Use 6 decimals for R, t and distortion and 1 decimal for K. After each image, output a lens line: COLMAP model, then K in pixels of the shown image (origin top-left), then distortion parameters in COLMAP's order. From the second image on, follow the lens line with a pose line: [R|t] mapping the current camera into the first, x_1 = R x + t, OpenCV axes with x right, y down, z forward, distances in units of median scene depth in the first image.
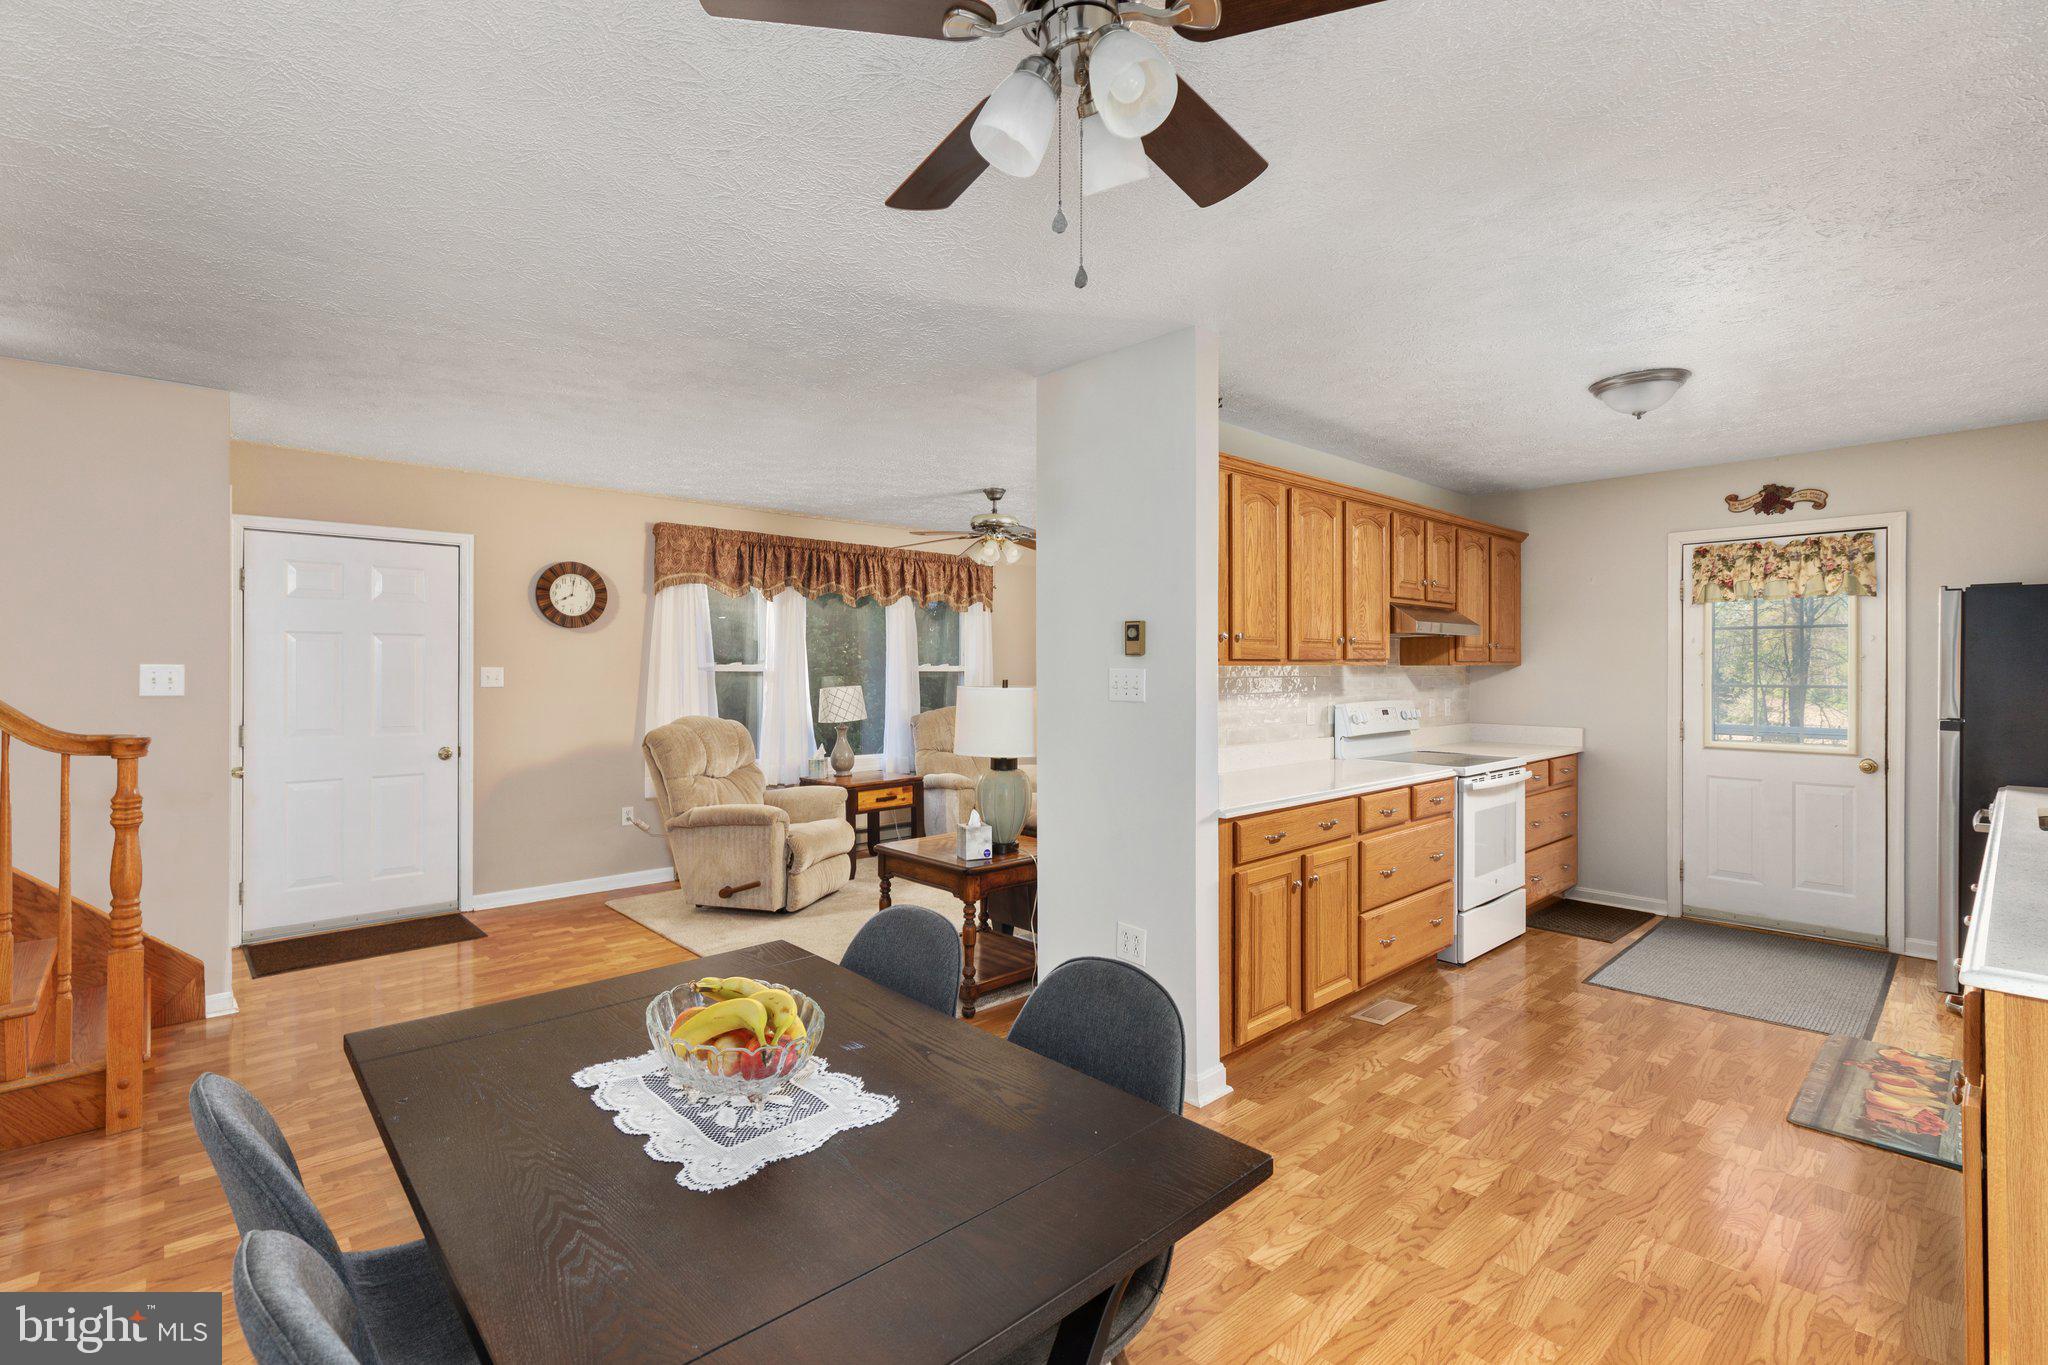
lens RADIAL K [[921.3, 0, 1022.6], [0, 921.3, 670.7], [0, 0, 1]] dist [0.000057, -0.000091]
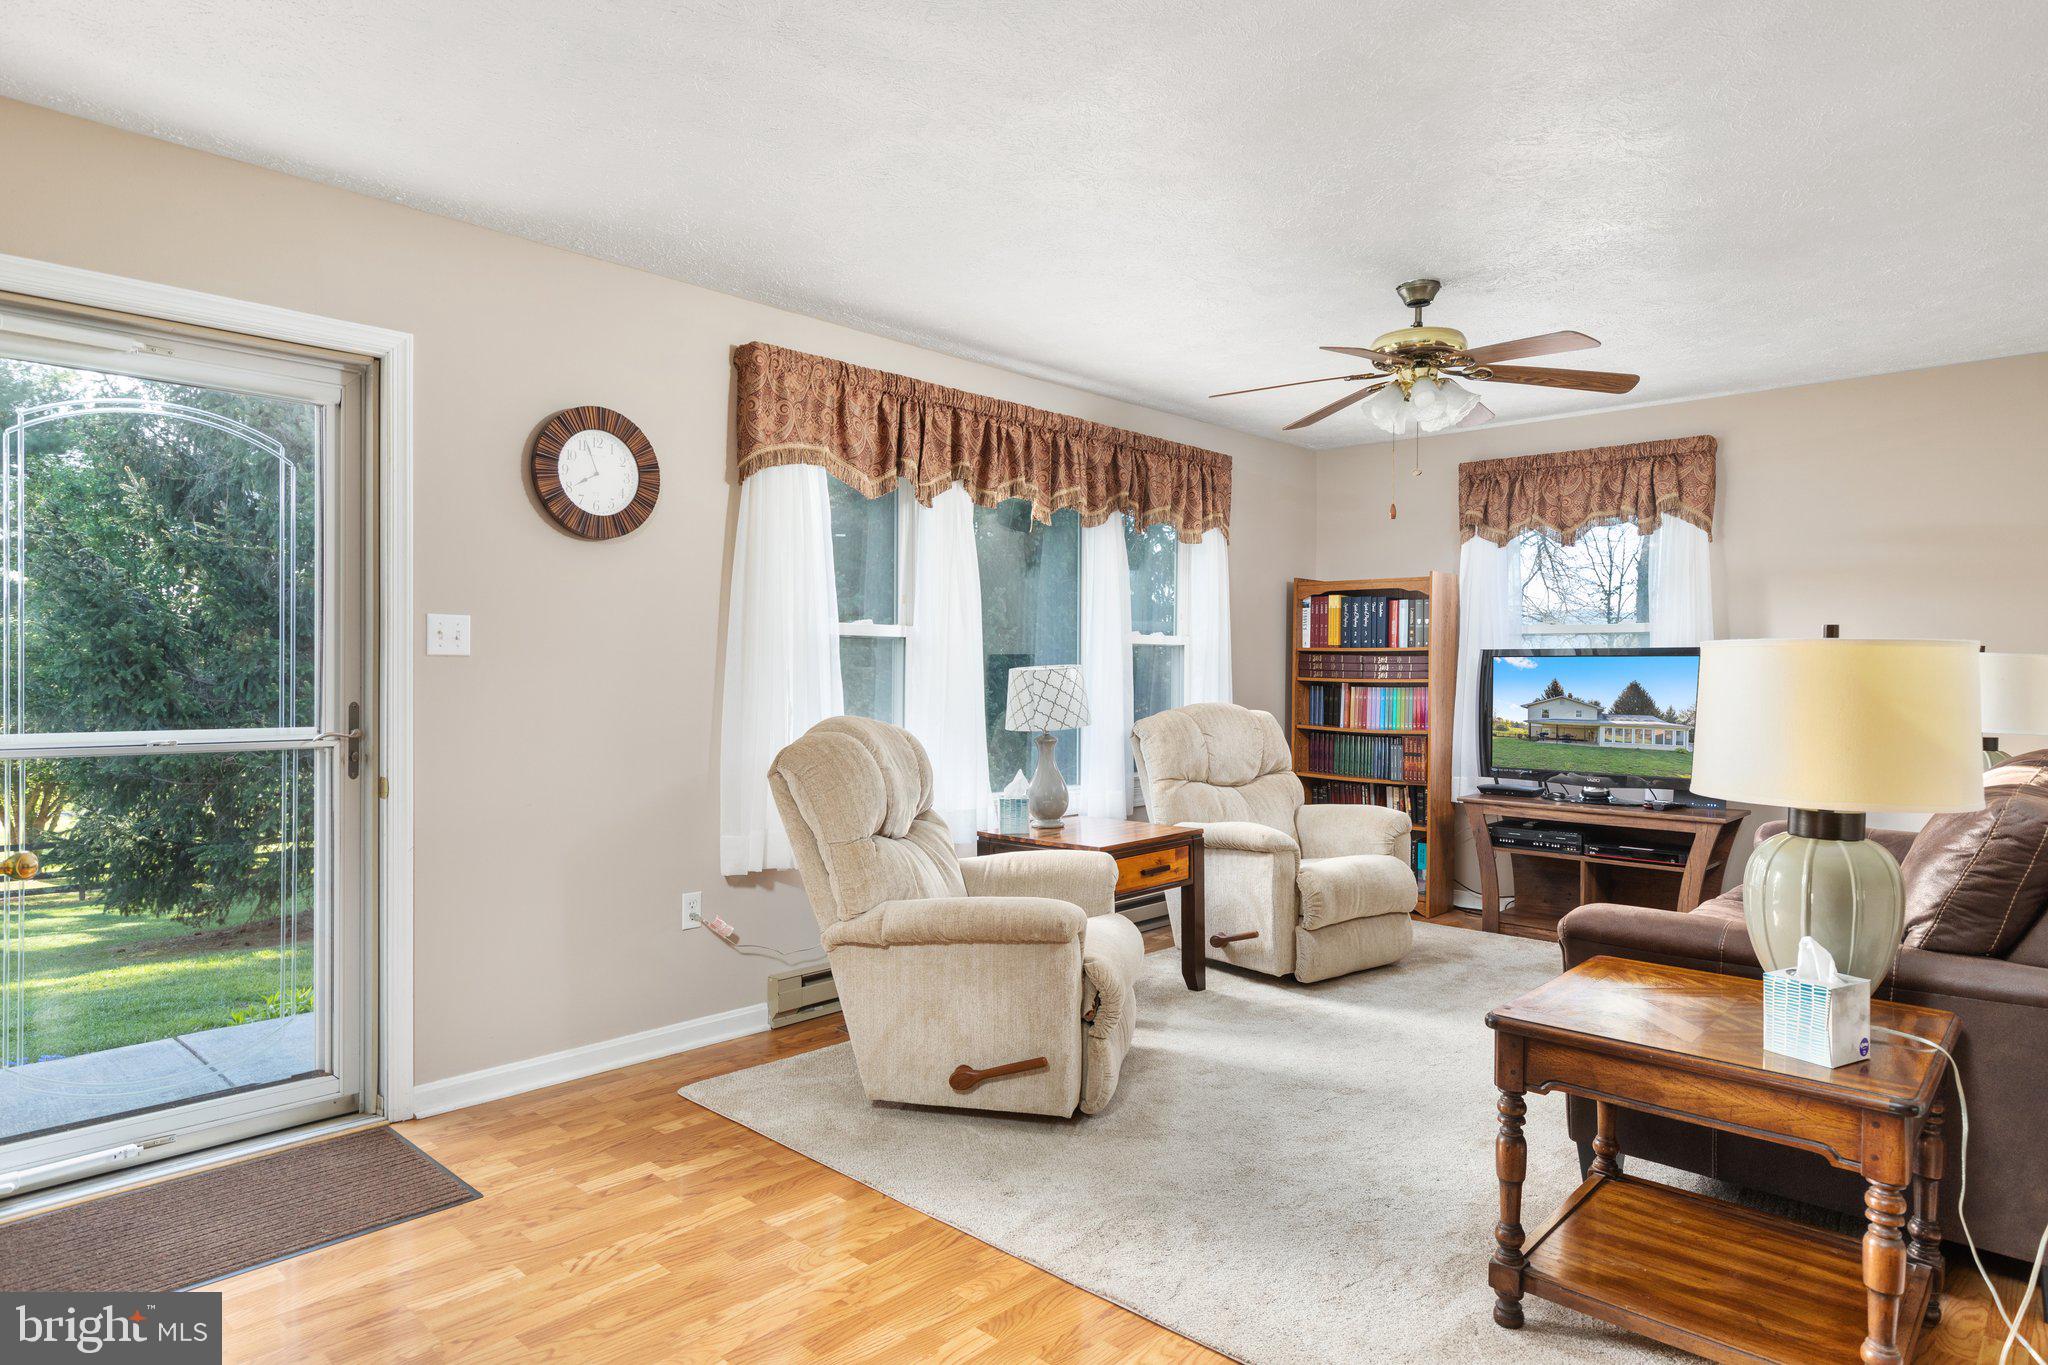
lens RADIAL K [[1182.0, 0, 1024.0], [0, 1182.0, 682.5], [0, 0, 1]] dist [0.000819, -0.000532]
pose [[0.997382, 0.003079, 0.072243, -0.280242], [-0.003852, 0.999937, 0.010558, 0.021572], [-0.072205, -0.010809, 0.997331, 0.316756]]
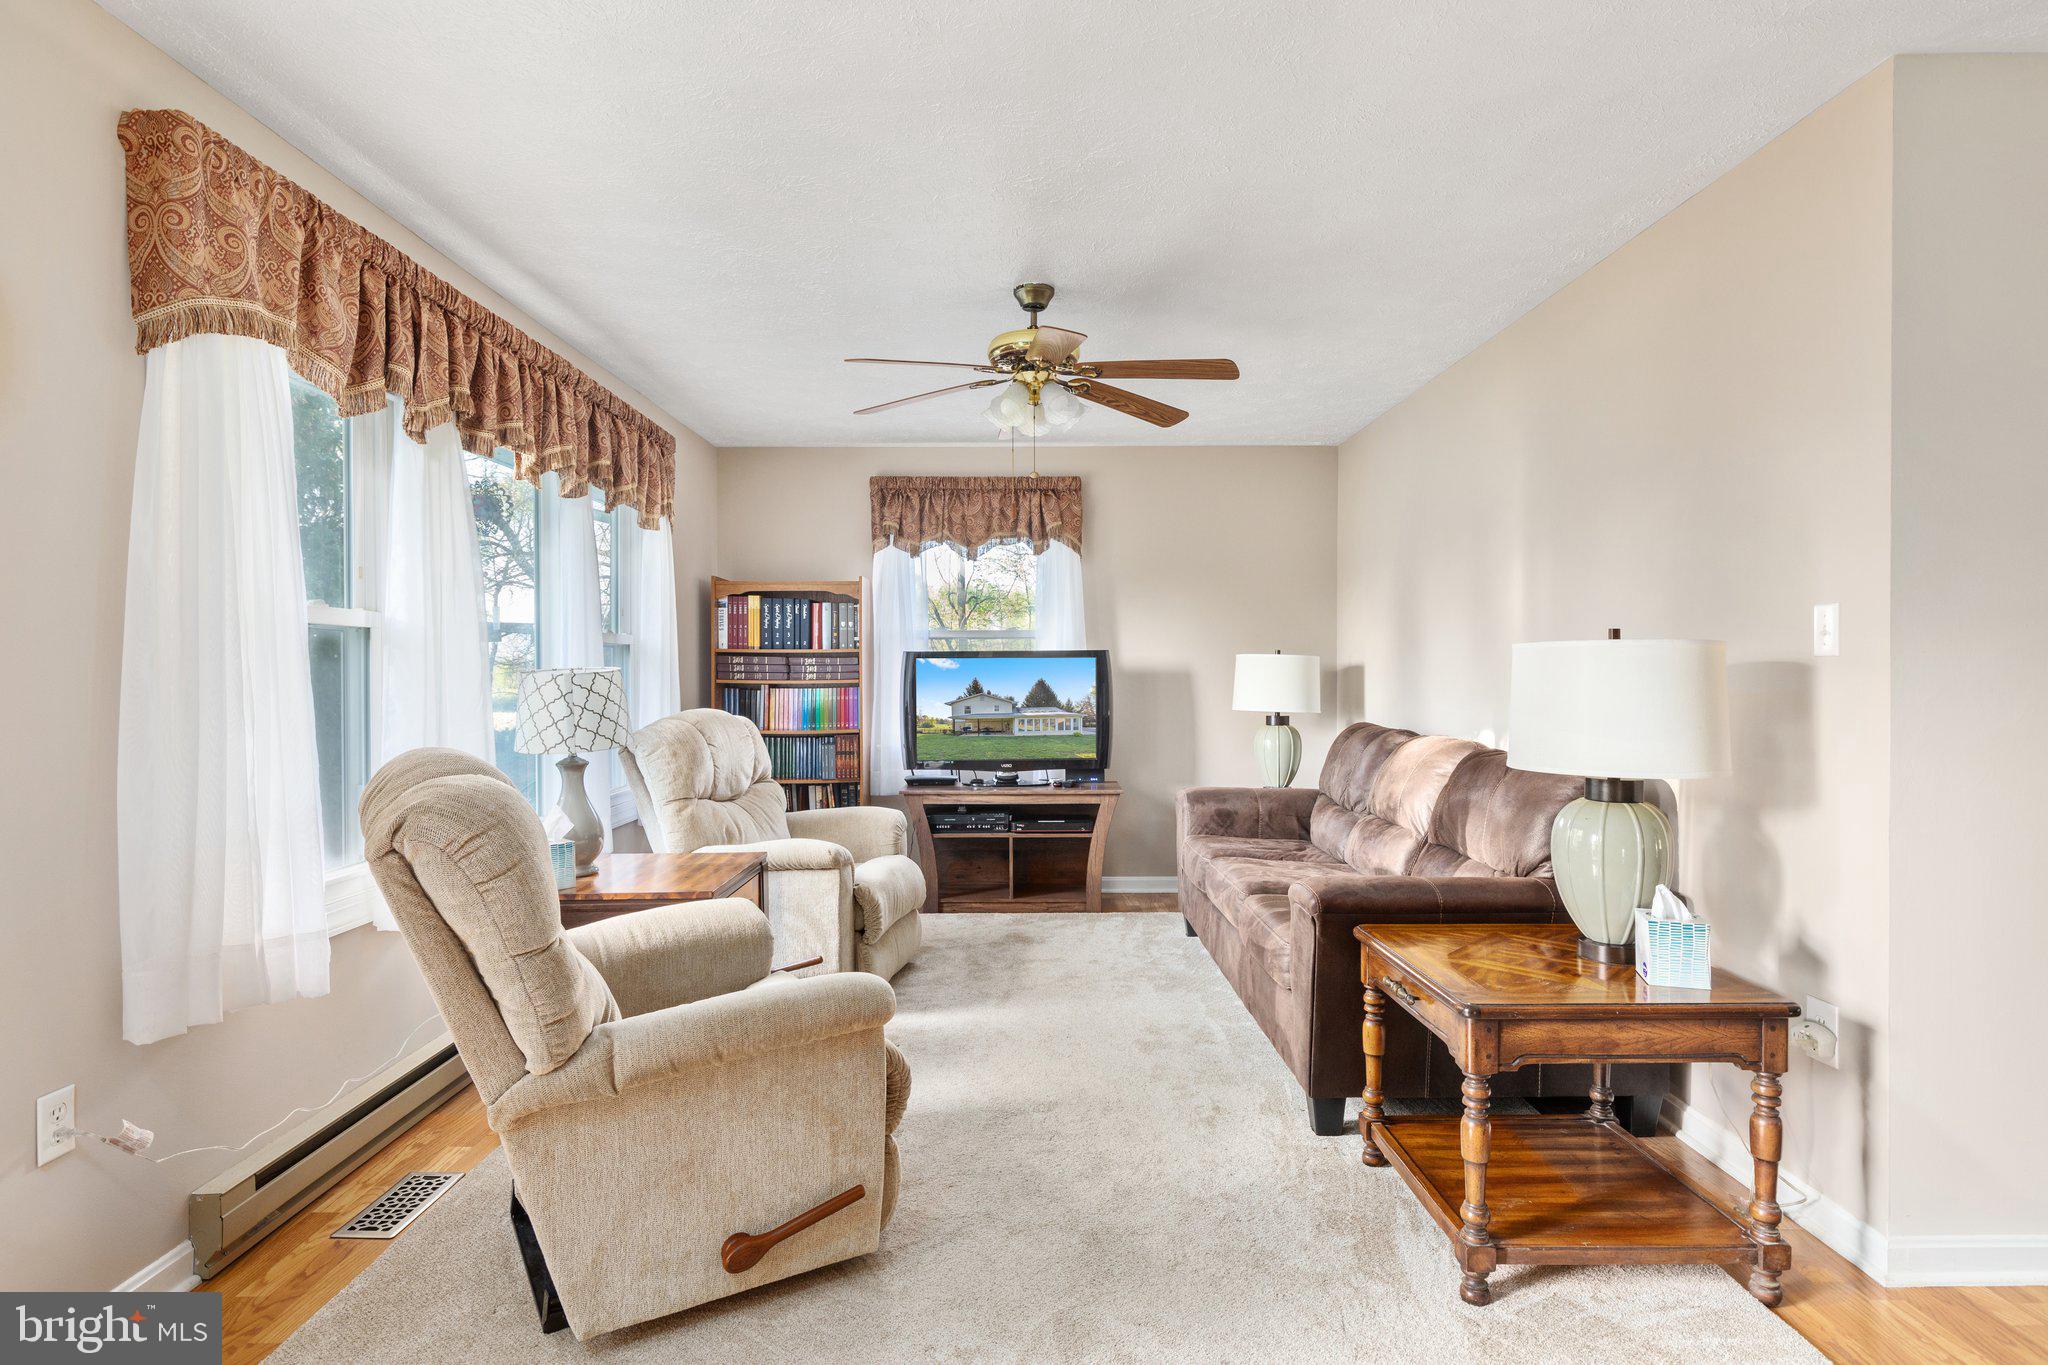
lens RADIAL K [[1050.8, 0, 1023.3], [0, 1050.8, 677.9], [0, 0, 1]] dist [0.001555, -0.000119]
pose [[0.675482, -0.007947, 0.737334, -0.446346], [0.005917, 0.999968, 0.005357, 0.022225], [-0.737353, 0.000744, 0.675508, 0.548873]]
